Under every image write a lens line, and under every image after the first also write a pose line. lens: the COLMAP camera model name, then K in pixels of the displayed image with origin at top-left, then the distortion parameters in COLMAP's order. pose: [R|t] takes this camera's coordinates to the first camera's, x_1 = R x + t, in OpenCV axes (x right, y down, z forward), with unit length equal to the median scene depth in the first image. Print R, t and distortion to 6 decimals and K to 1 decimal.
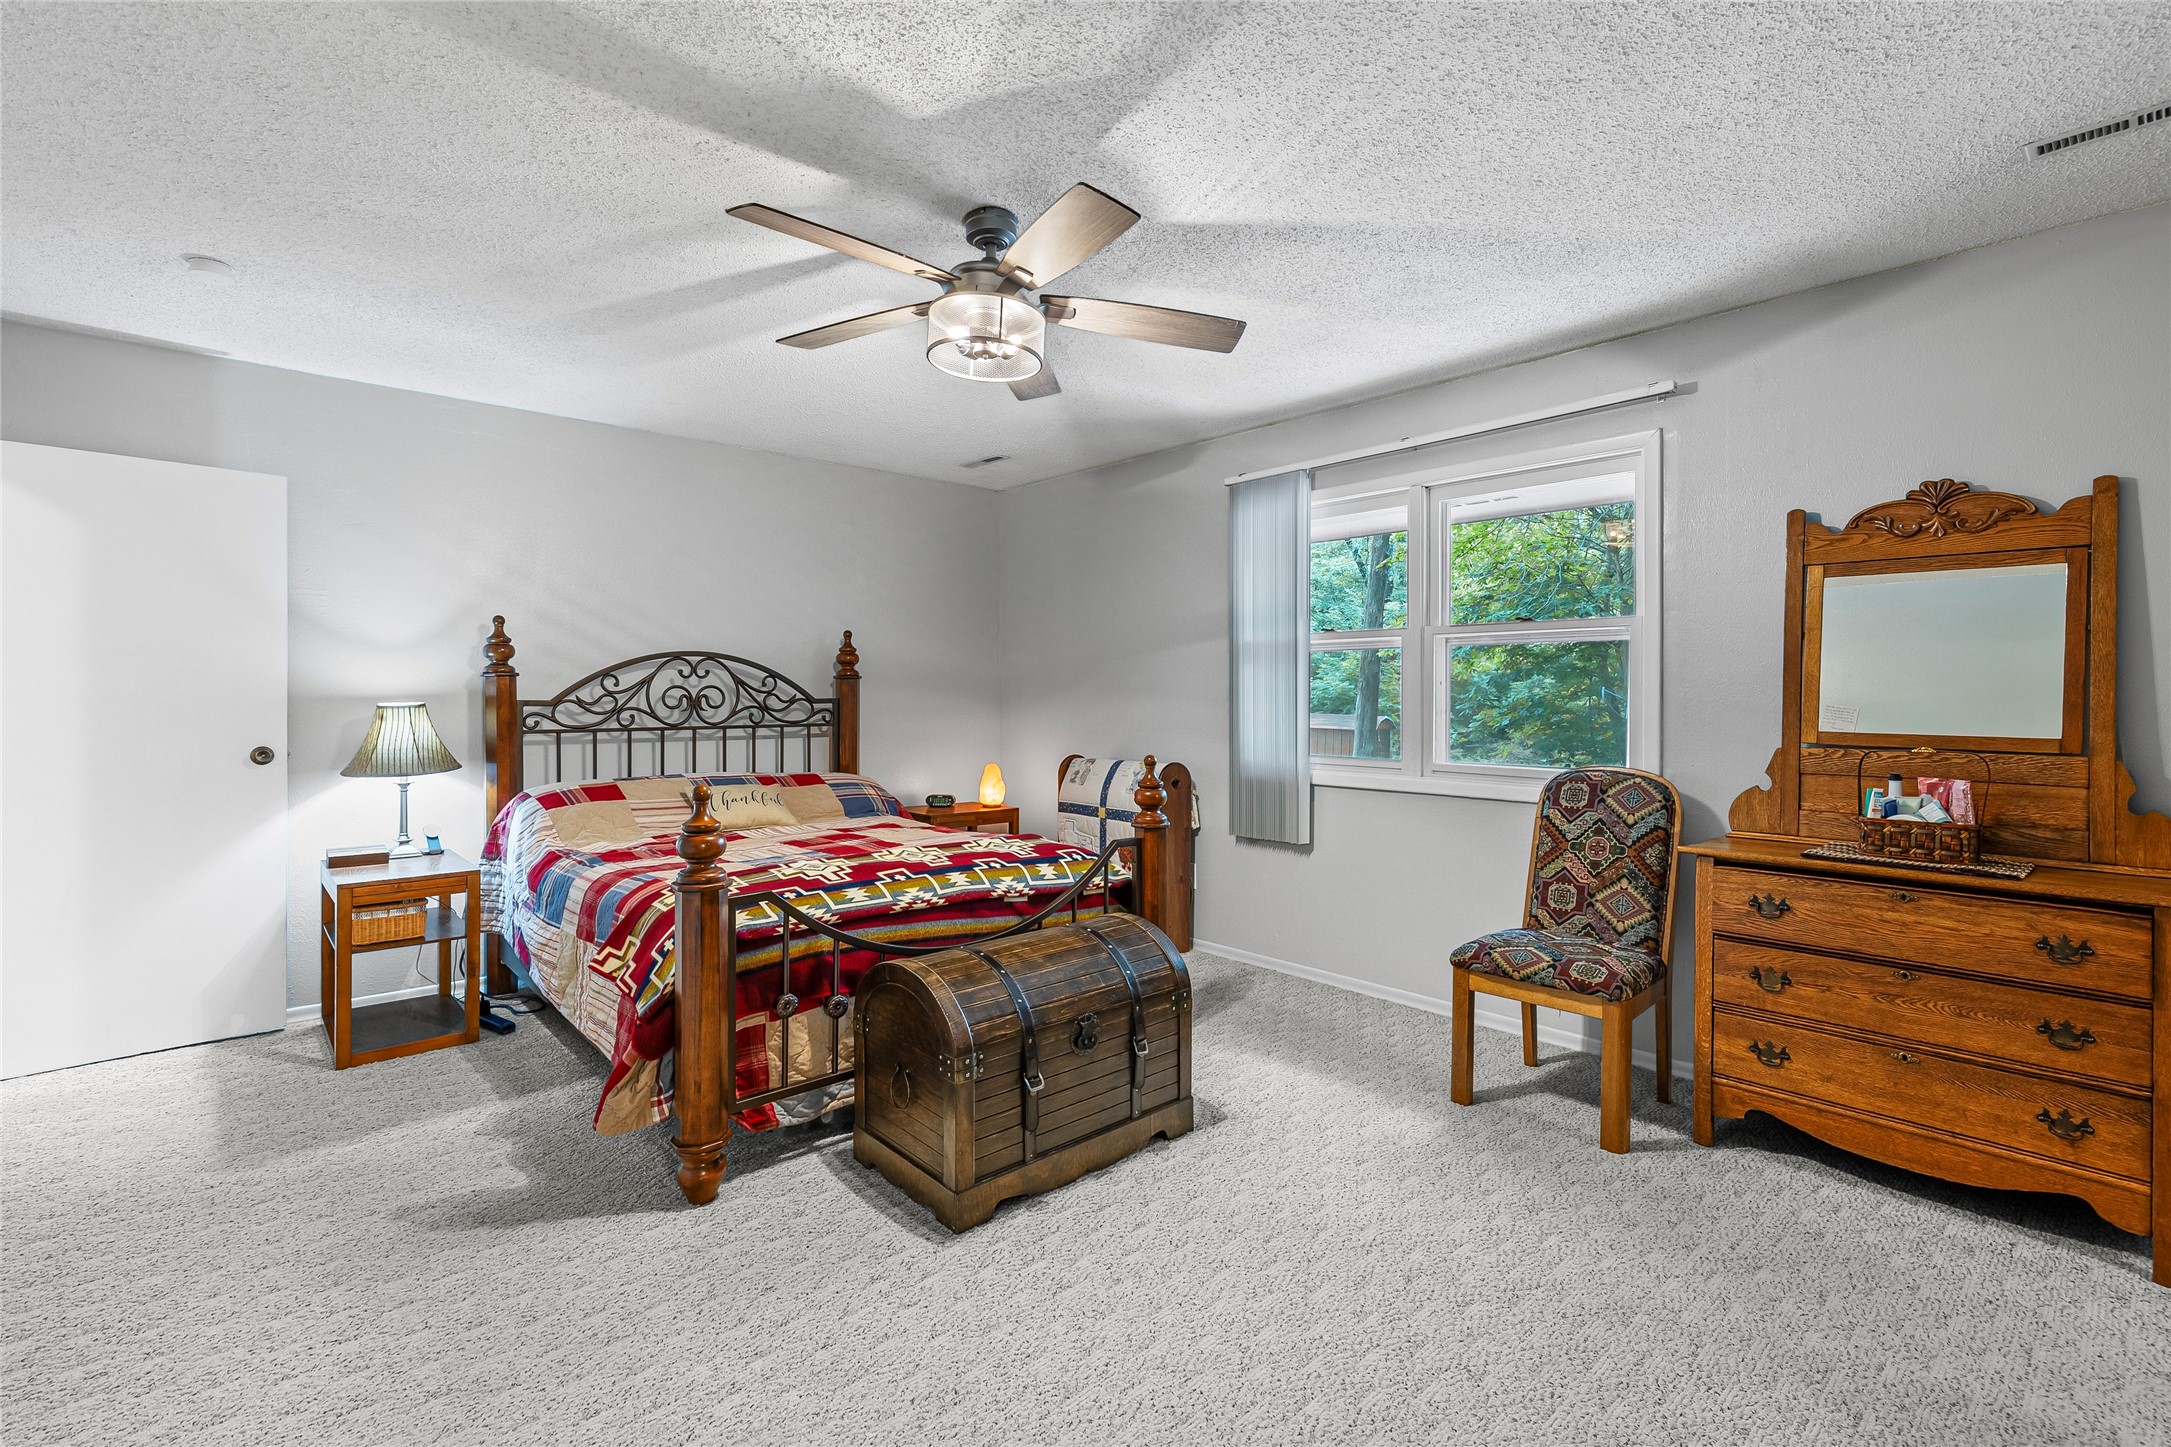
lens RADIAL K [[1008.7, 0, 1080.8], [0, 1008.7, 699.0], [0, 0, 1]] dist [0.003056, -0.000089]
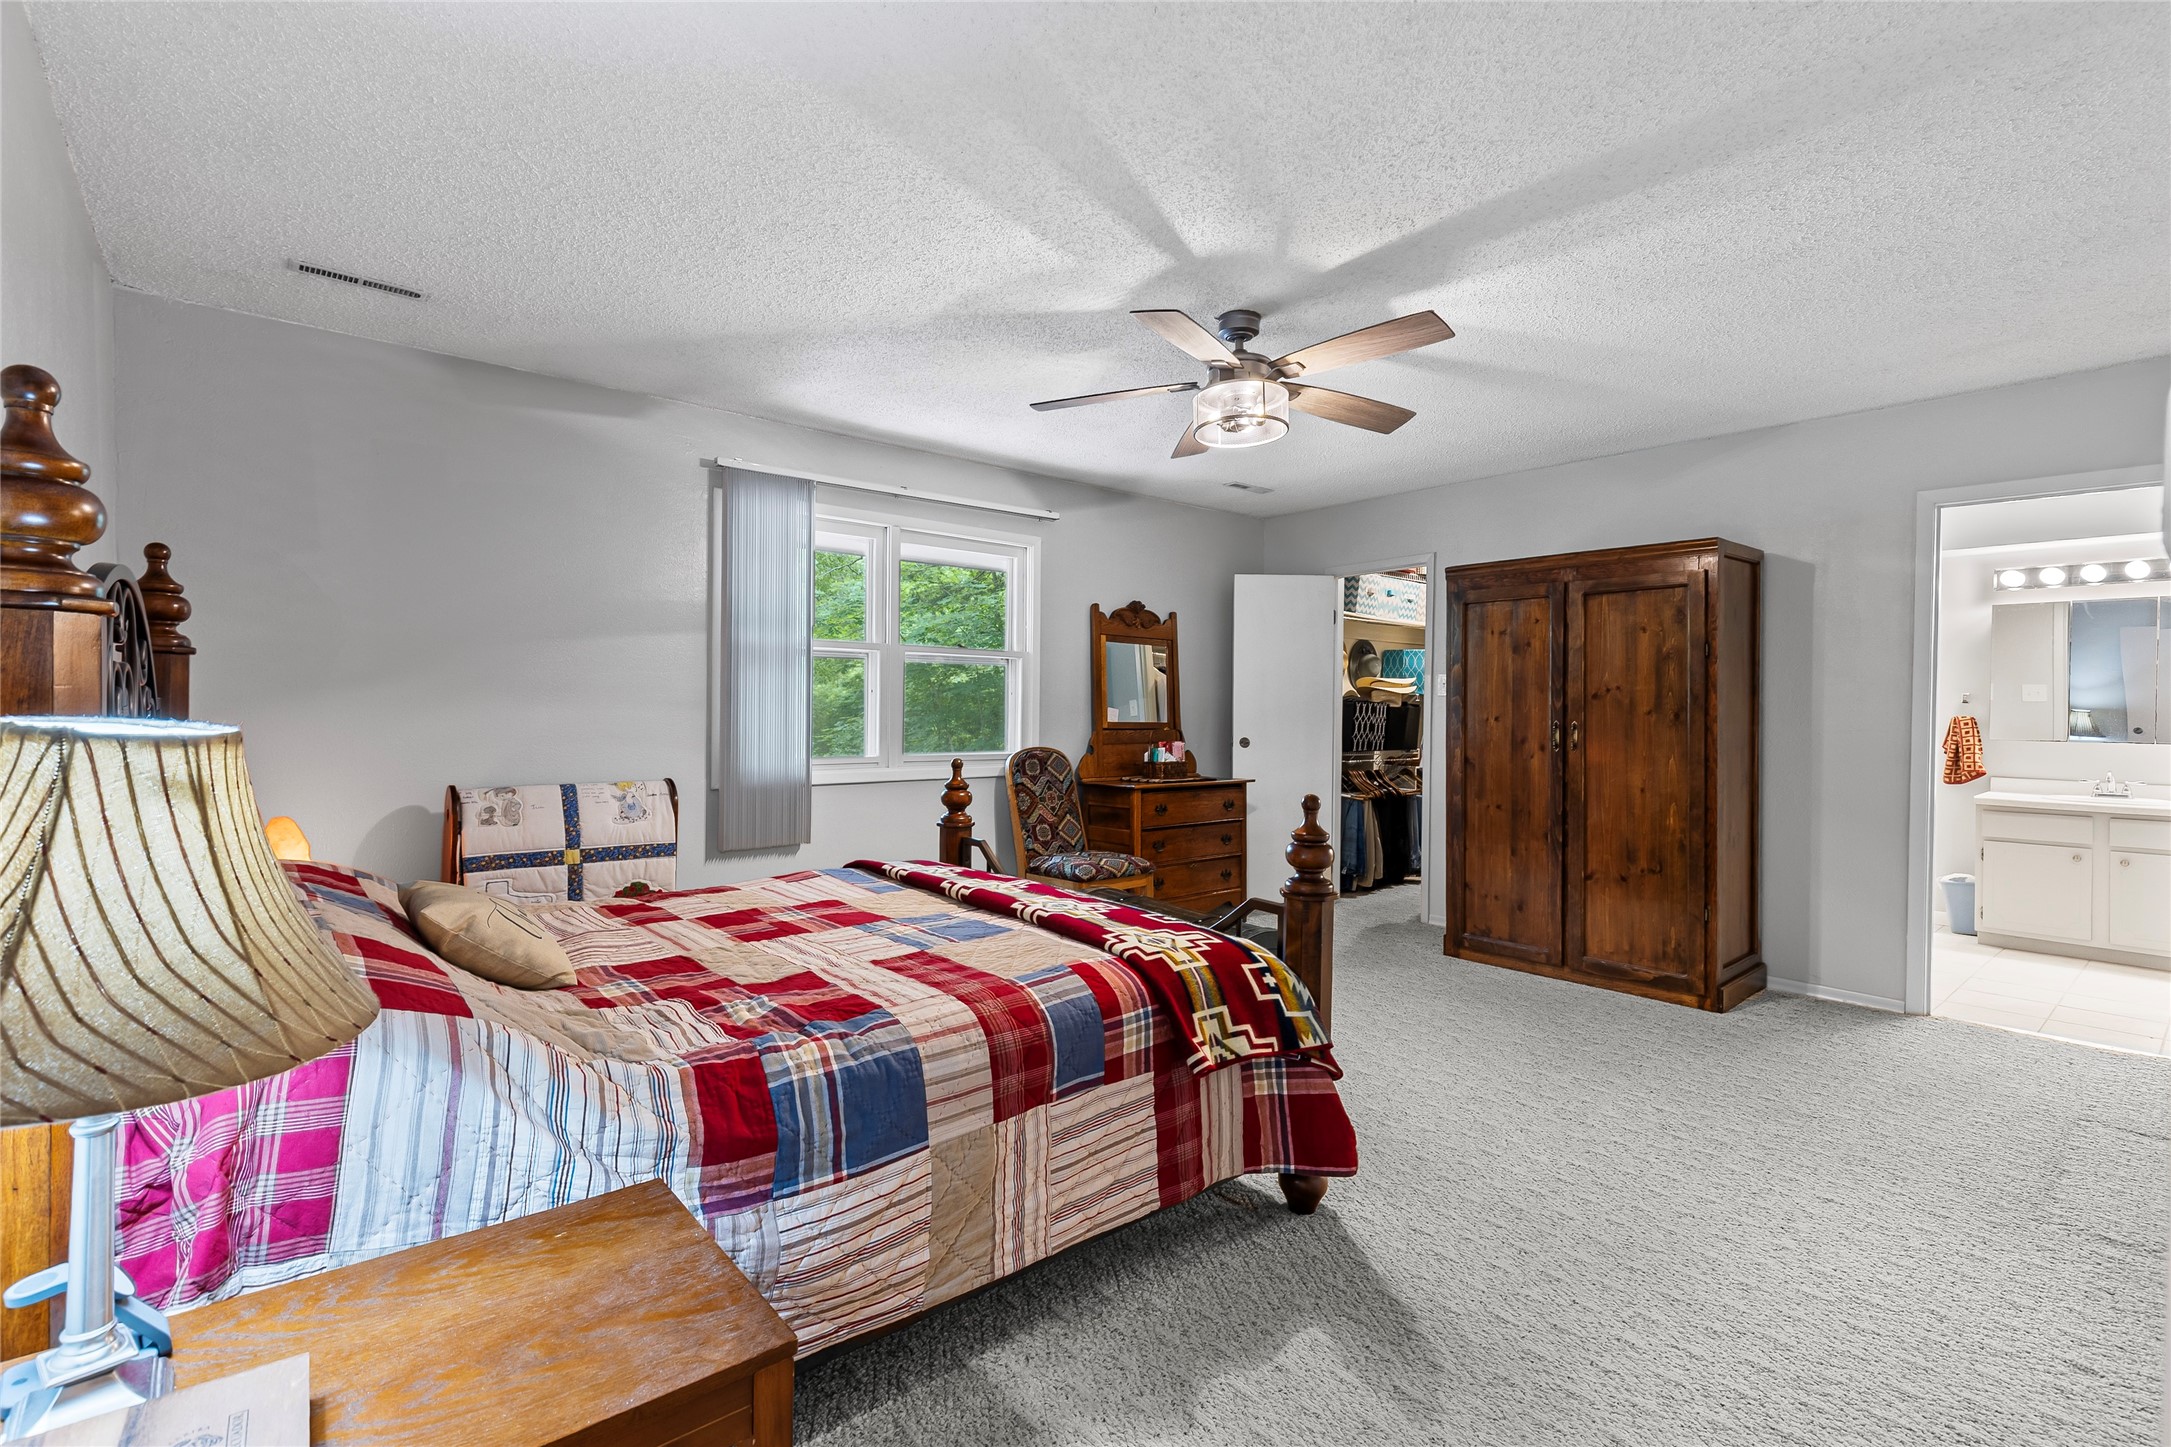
lens RADIAL K [[980.2, 0, 1082.3], [0, 980.2, 724.0], [0, 0, 1]] dist [0.004579, -0.001259]
pose [[0.019888, -0.020947, 0.999583, -1.021055], [-0.005972, 0.999760, 0.021069, -0.002085], [-0.999784, -0.006389, 0.019758, 0.916155]]
